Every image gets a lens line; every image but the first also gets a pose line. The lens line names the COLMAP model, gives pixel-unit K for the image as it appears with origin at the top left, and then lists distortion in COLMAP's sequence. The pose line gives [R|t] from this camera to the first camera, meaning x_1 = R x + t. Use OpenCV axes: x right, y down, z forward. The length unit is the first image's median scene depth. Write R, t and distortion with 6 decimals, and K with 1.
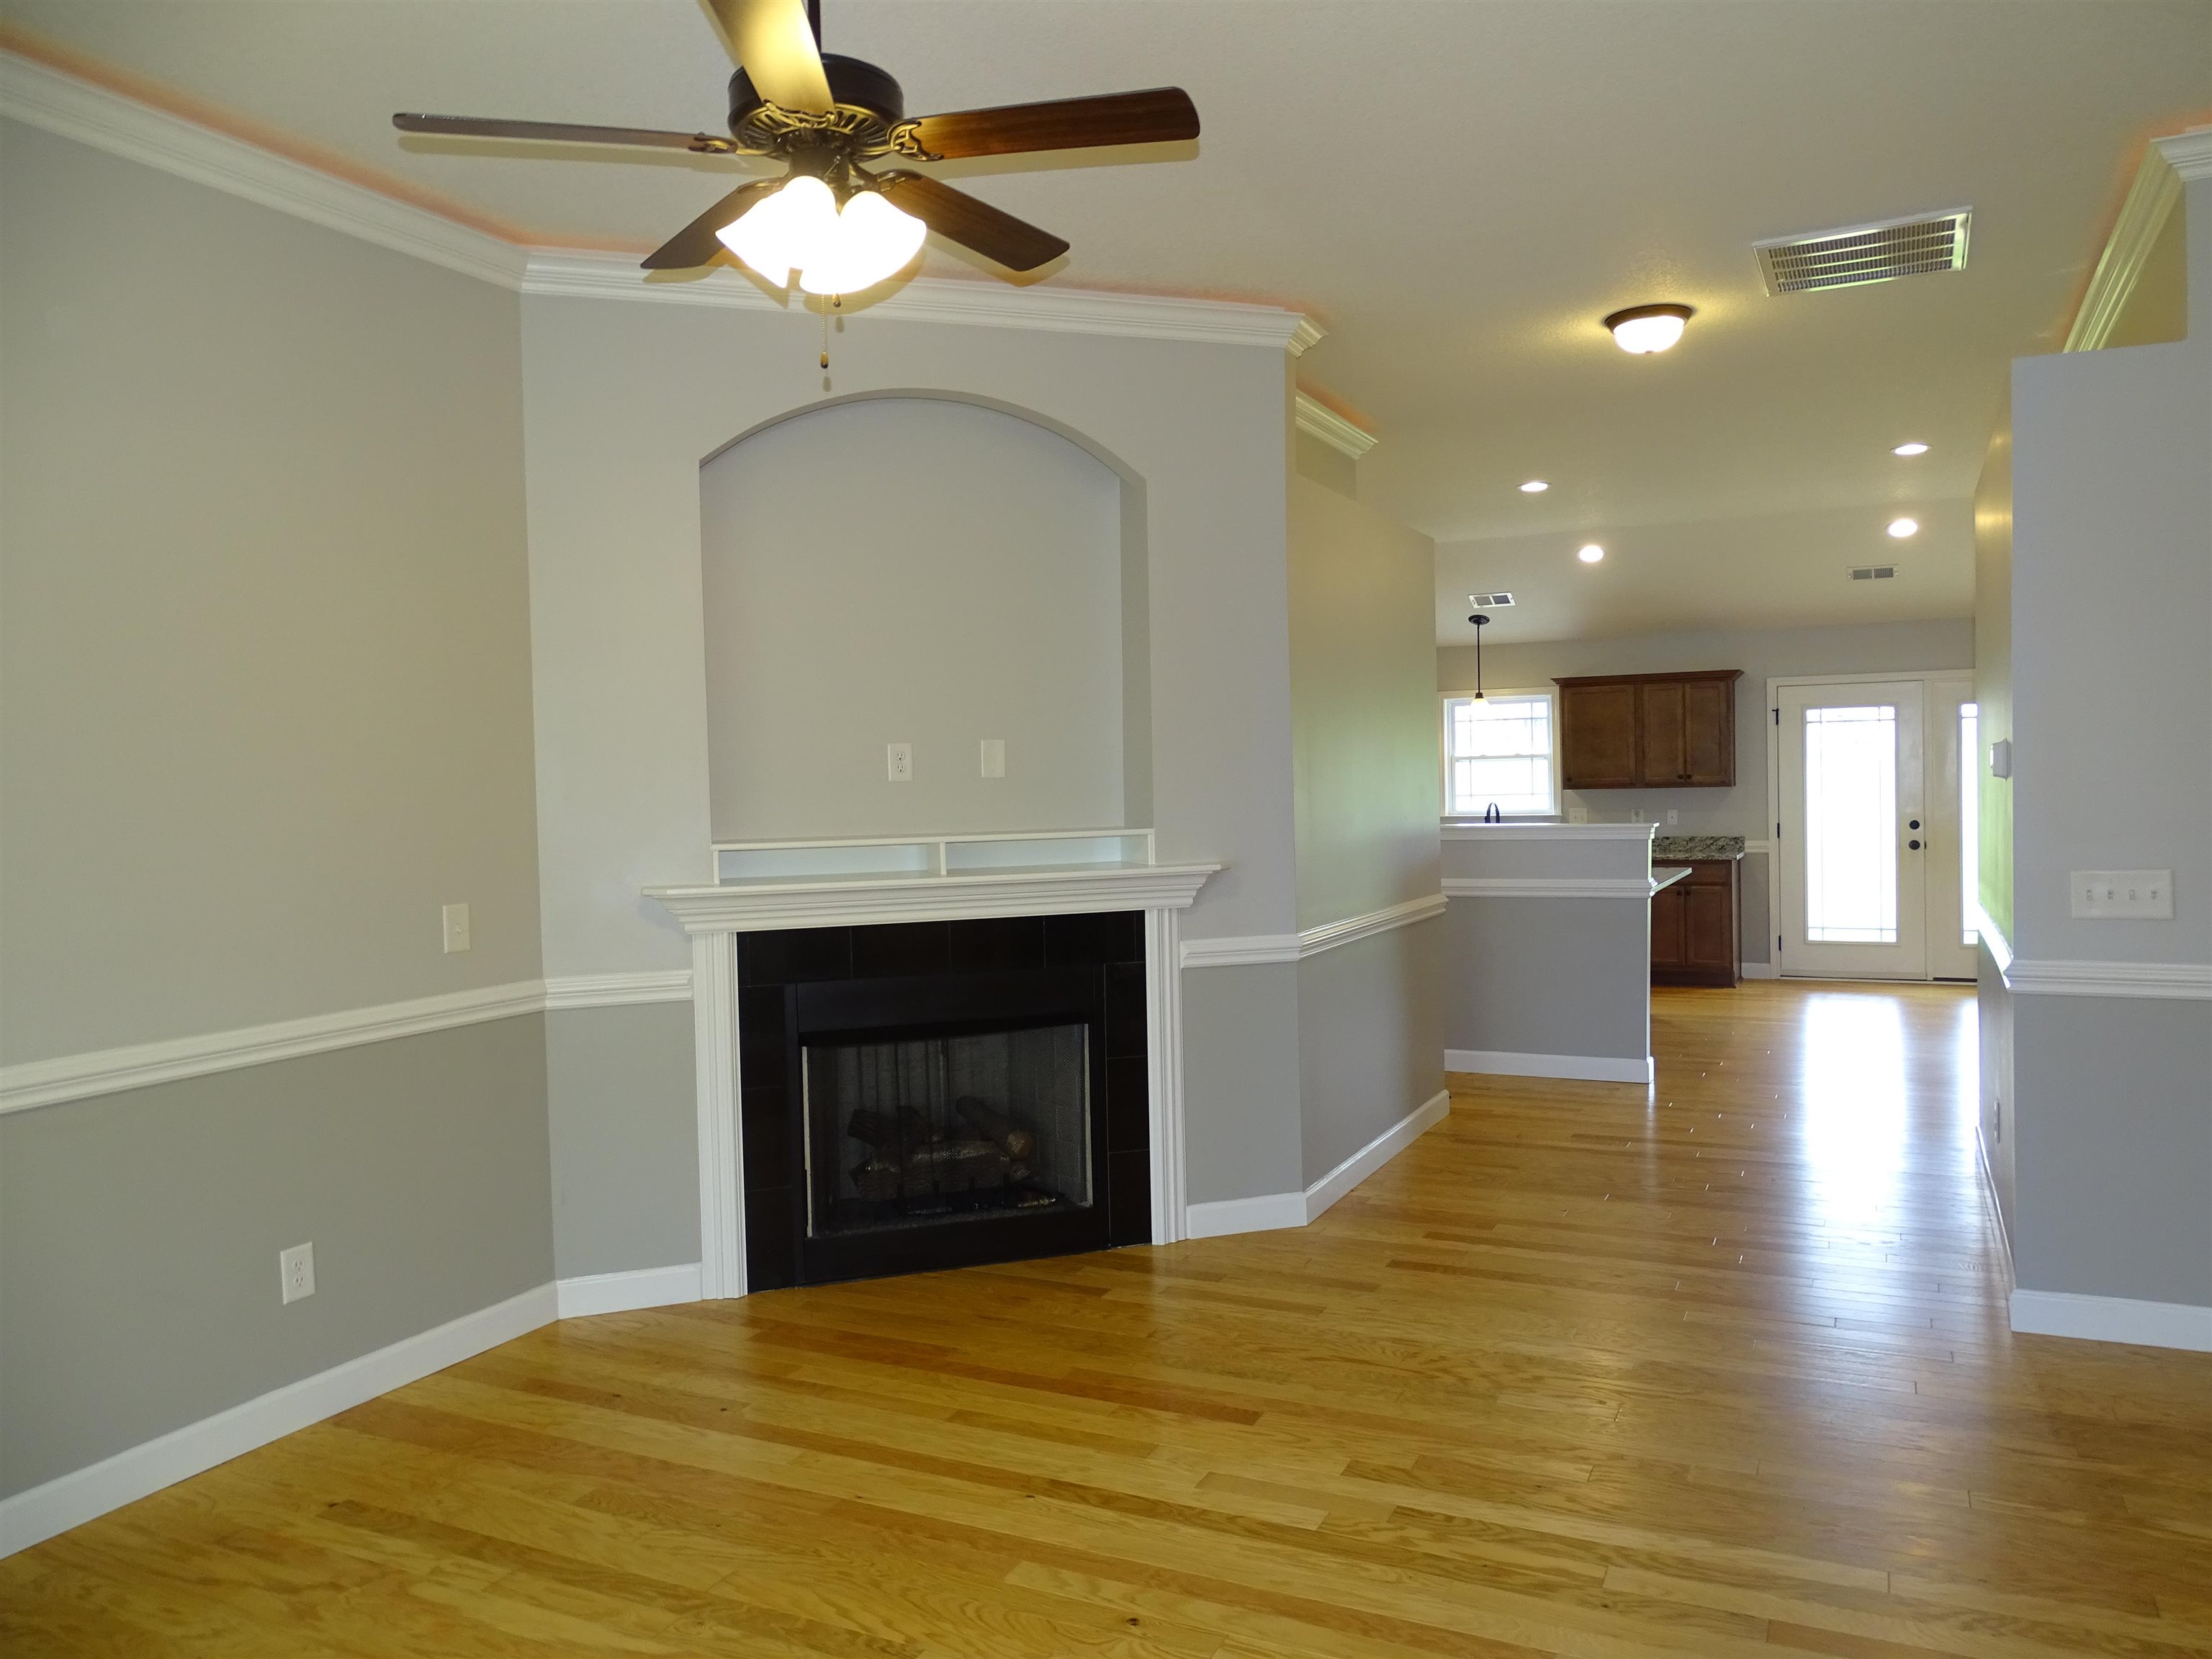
lens RADIAL K [[1576.4, 0, 1122.0], [0, 1576.4, 830.3], [0, 0, 1]] dist [0.006508, -0.000199]
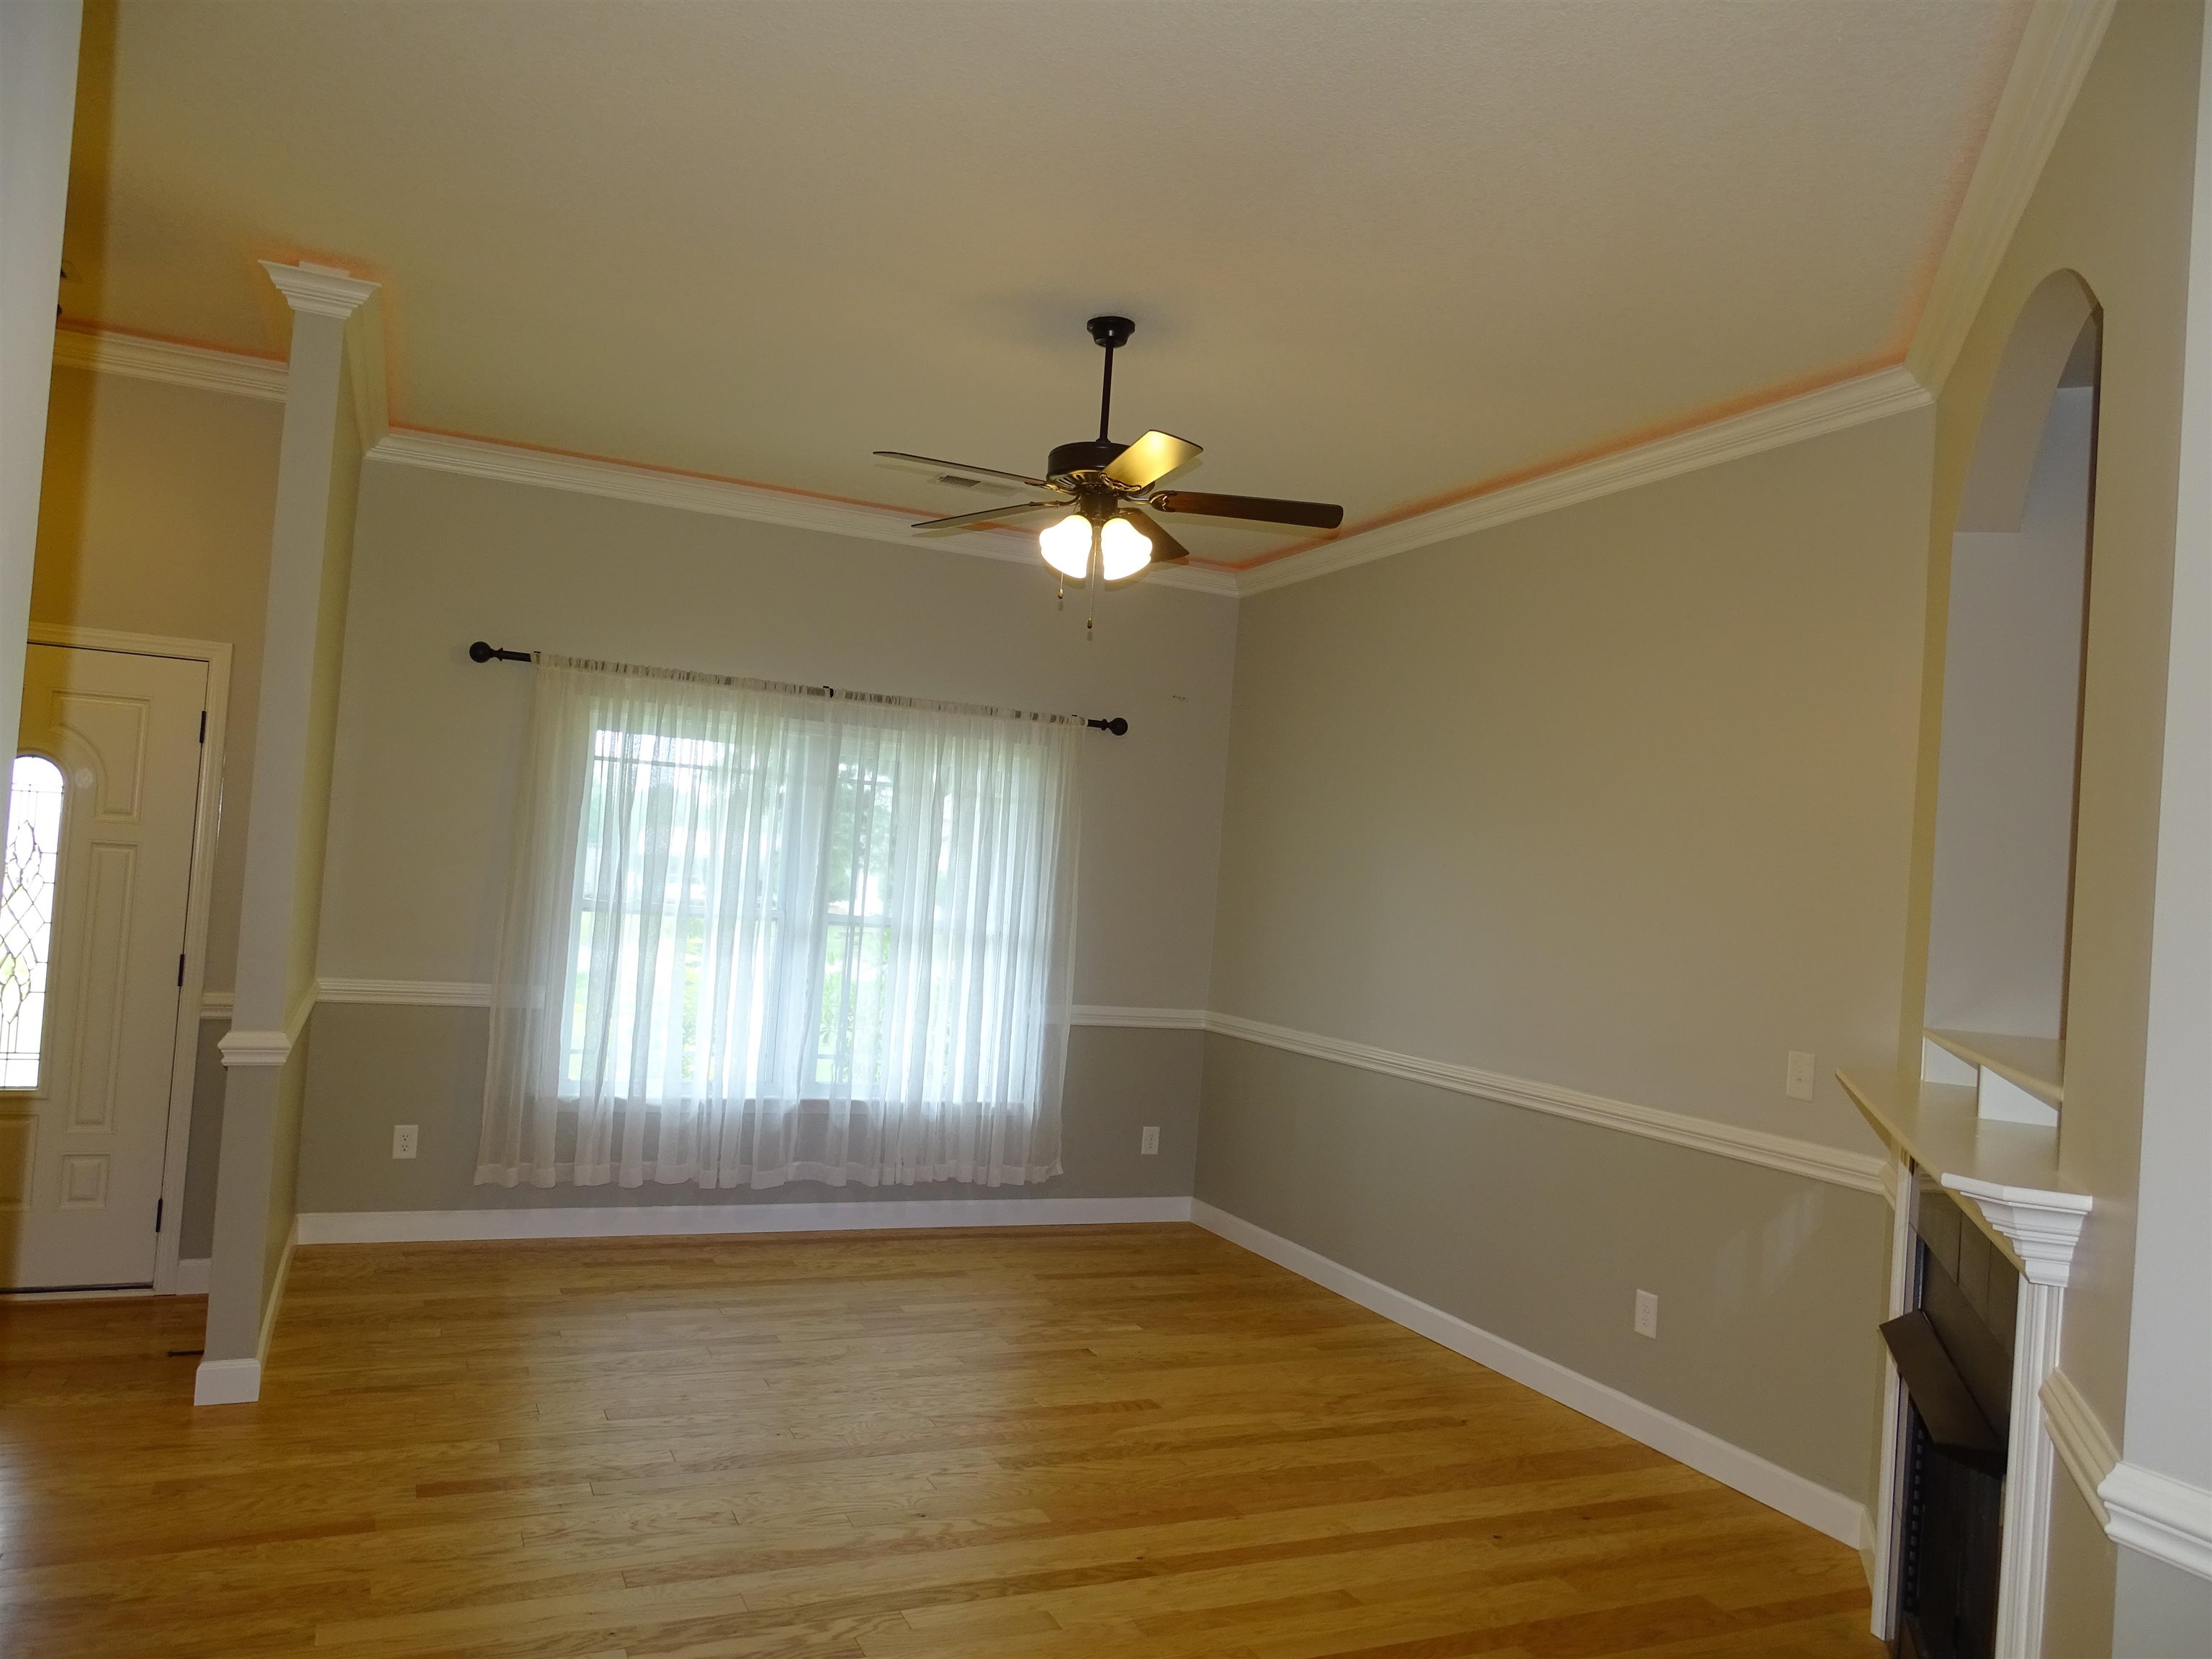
lens RADIAL K [[1582.5, 0, 1102.3], [0, 1582.5, 824.7], [0, 0, 1]] dist [0.010051, 0.008138]
pose [[-0.641656, -0.044024, -0.765728, 0.647711], [-0.080560, 0.996698, 0.010203, -0.071049], [0.762750, 0.068233, -0.643083, 1.308155]]
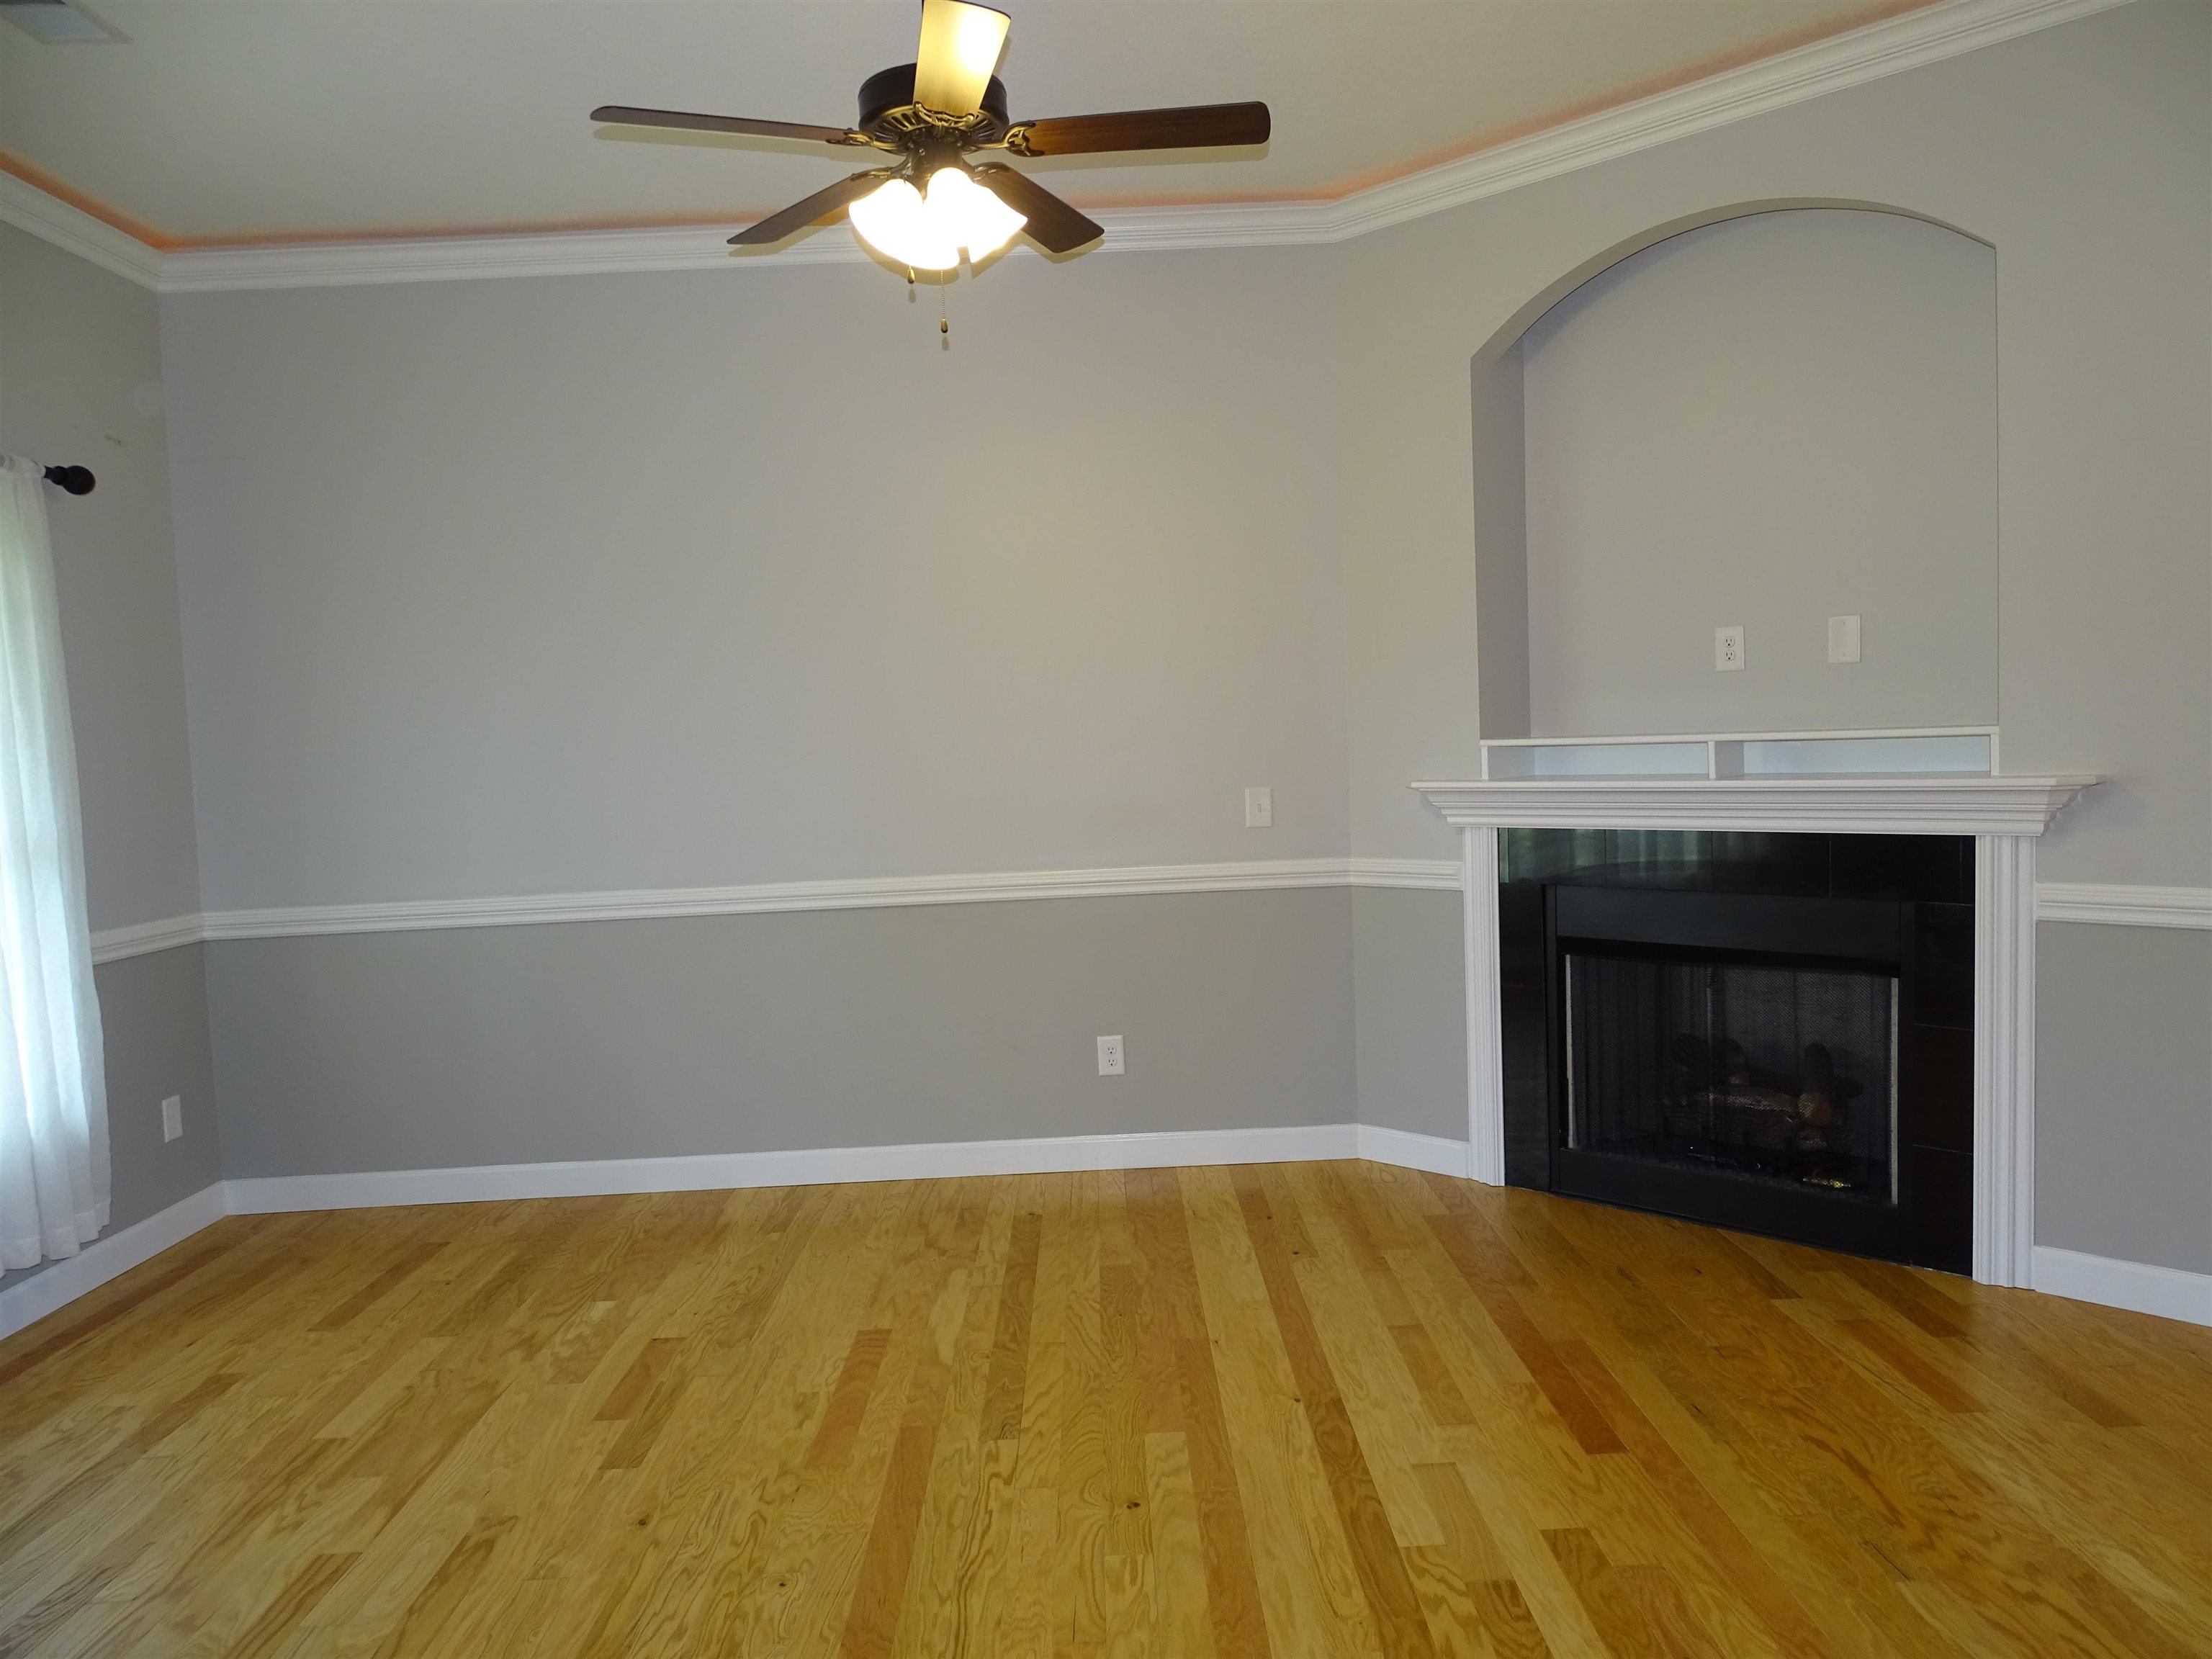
lens RADIAL K [[1576.4, 0, 1122.0], [0, 1576.4, 830.3], [0, 0, 1]] dist [0.006508, -0.000199]
pose [[0.455162, 0.063464, -0.888144, 0.596041], [-0.002033, 0.997528, 0.070238, -0.004000], [0.890406, -0.030164, 0.454166, 0.366789]]
